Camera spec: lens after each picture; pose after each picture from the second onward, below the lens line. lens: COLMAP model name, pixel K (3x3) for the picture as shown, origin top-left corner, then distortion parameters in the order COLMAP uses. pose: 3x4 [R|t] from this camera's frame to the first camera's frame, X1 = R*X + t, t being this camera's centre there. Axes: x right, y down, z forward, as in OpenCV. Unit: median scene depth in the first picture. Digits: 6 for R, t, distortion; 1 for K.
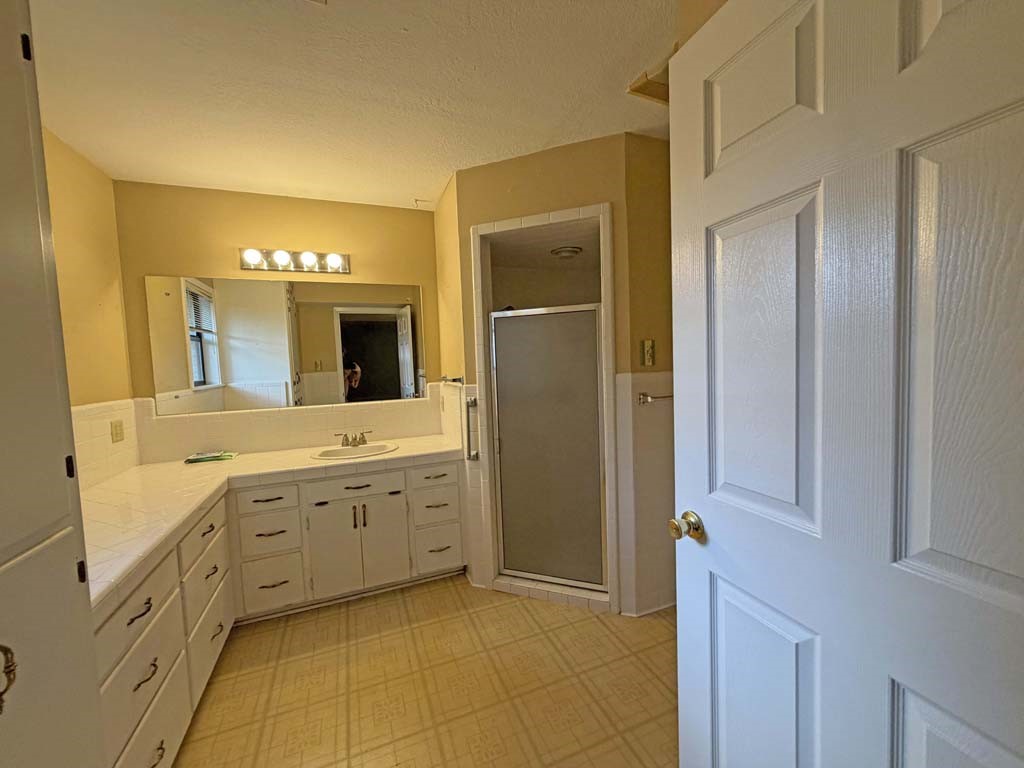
lens RADIAL K [[408.9, 0, 509.8], [0, 408.9, 384.7], [0, 0, 1]] dist [-0.000758, 0.000206]
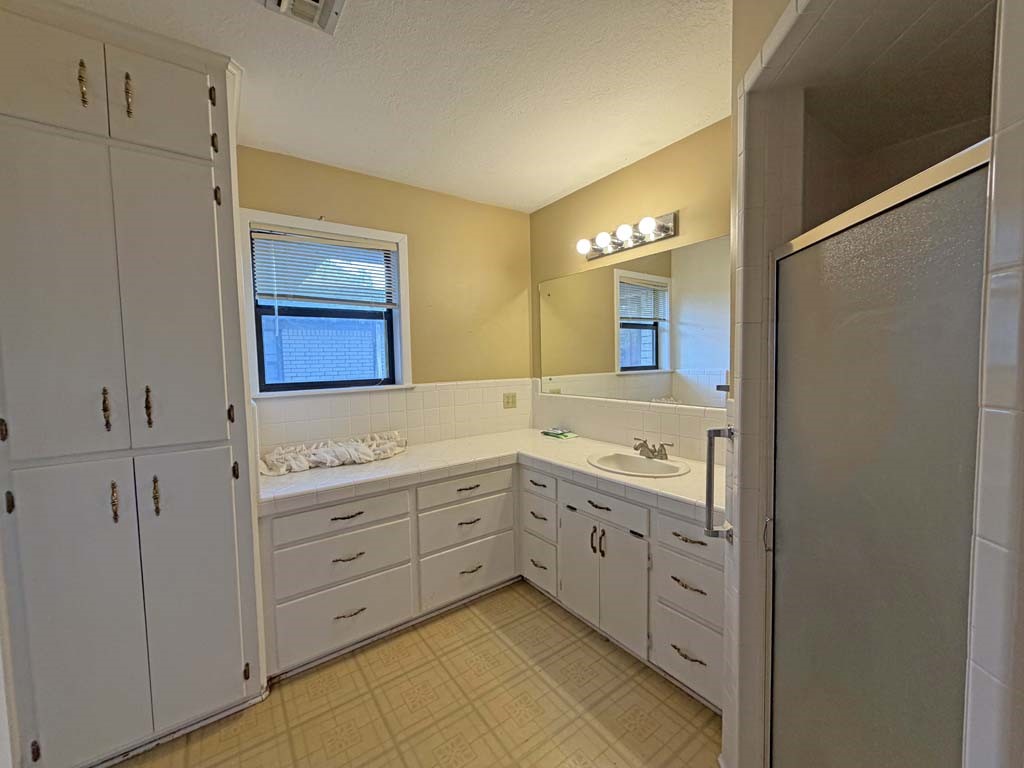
lens RADIAL K [[408.9, 0, 509.8], [0, 408.9, 384.7], [0, 0, 1]] dist [-0.000758, 0.000206]
pose [[0.239581, 0.092248, -0.966484, 0.347669], [-0.047410, 0.995400, 0.083256, -0.050925], [0.969718, 0.025874, 0.242853, 0.601988]]
